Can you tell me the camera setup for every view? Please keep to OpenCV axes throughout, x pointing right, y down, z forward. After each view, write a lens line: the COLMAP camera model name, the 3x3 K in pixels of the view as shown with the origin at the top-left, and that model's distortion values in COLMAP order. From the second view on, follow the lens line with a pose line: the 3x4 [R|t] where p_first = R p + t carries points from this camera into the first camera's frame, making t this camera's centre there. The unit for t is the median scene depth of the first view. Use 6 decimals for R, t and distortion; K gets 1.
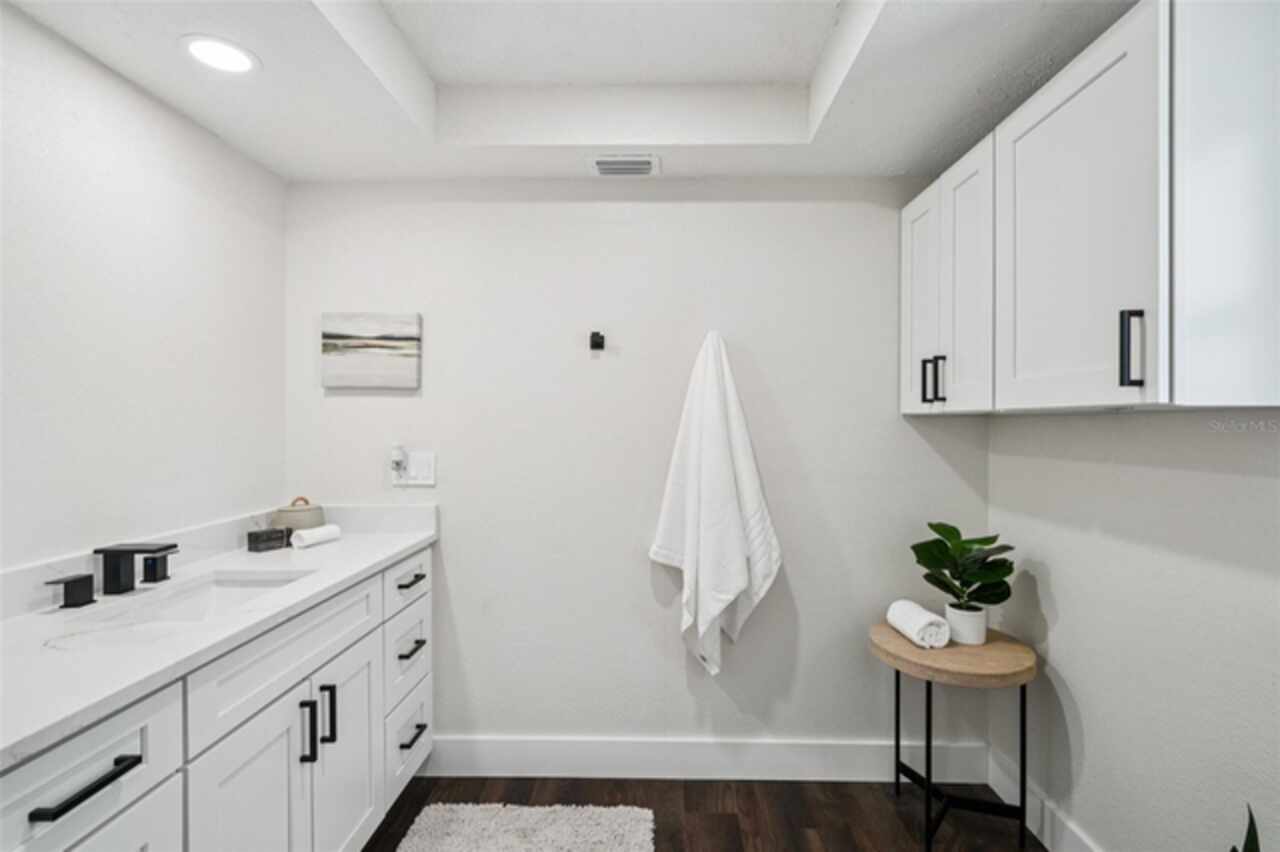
lens RADIAL K [[585.0, 0, 642.1], [0, 585.0, 426.9], [0, 0, 1]] dist [-0.000787, -0.000144]
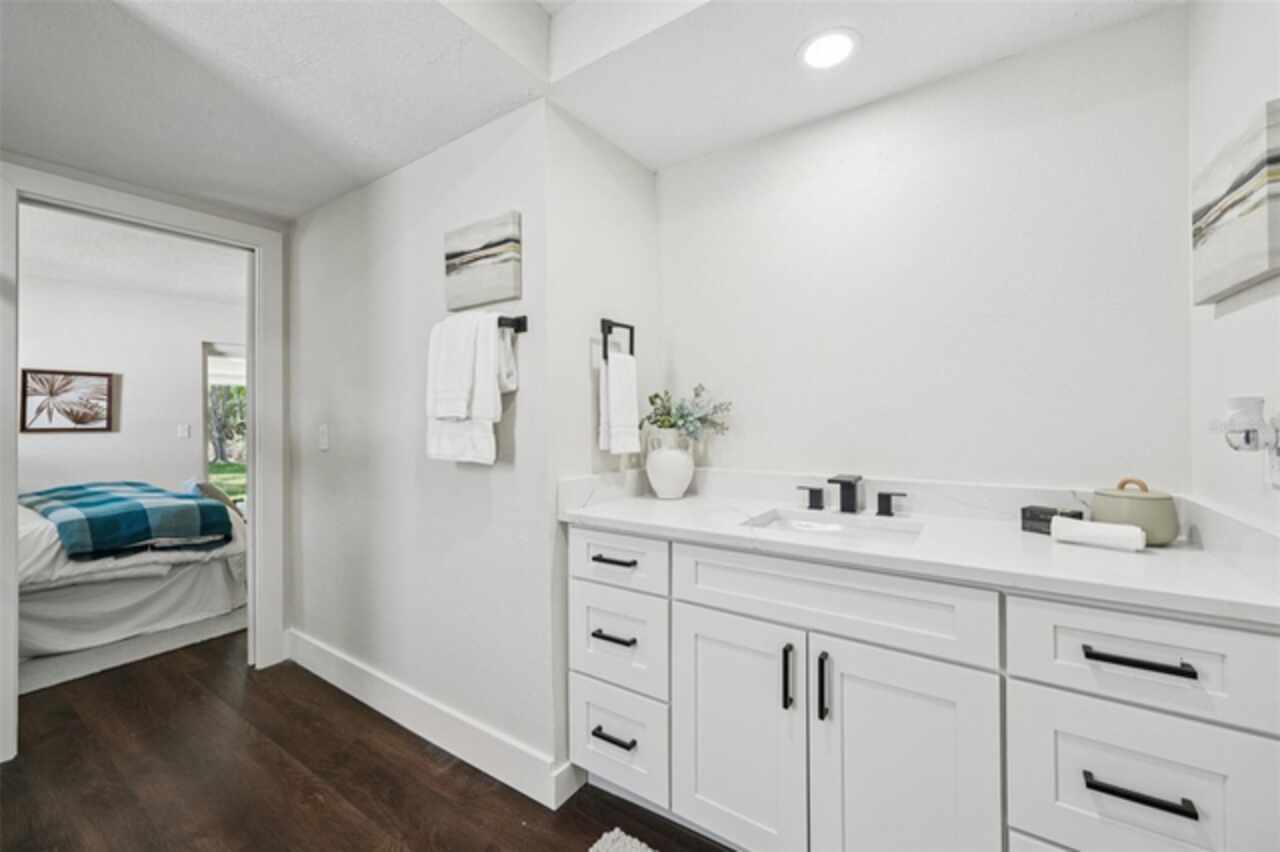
lens RADIAL K [[499.3, 0, 640.7], [0, 499.3, 419.1], [0, 0, 1]] dist [0.000809, 0.000009]
pose [[-0.526707, 0.001227, -0.850046, 0.271174], [-0.001459, 0.999996, 0.002347, 0.072256], [0.850045, 0.002477, -0.526704, 1.136733]]
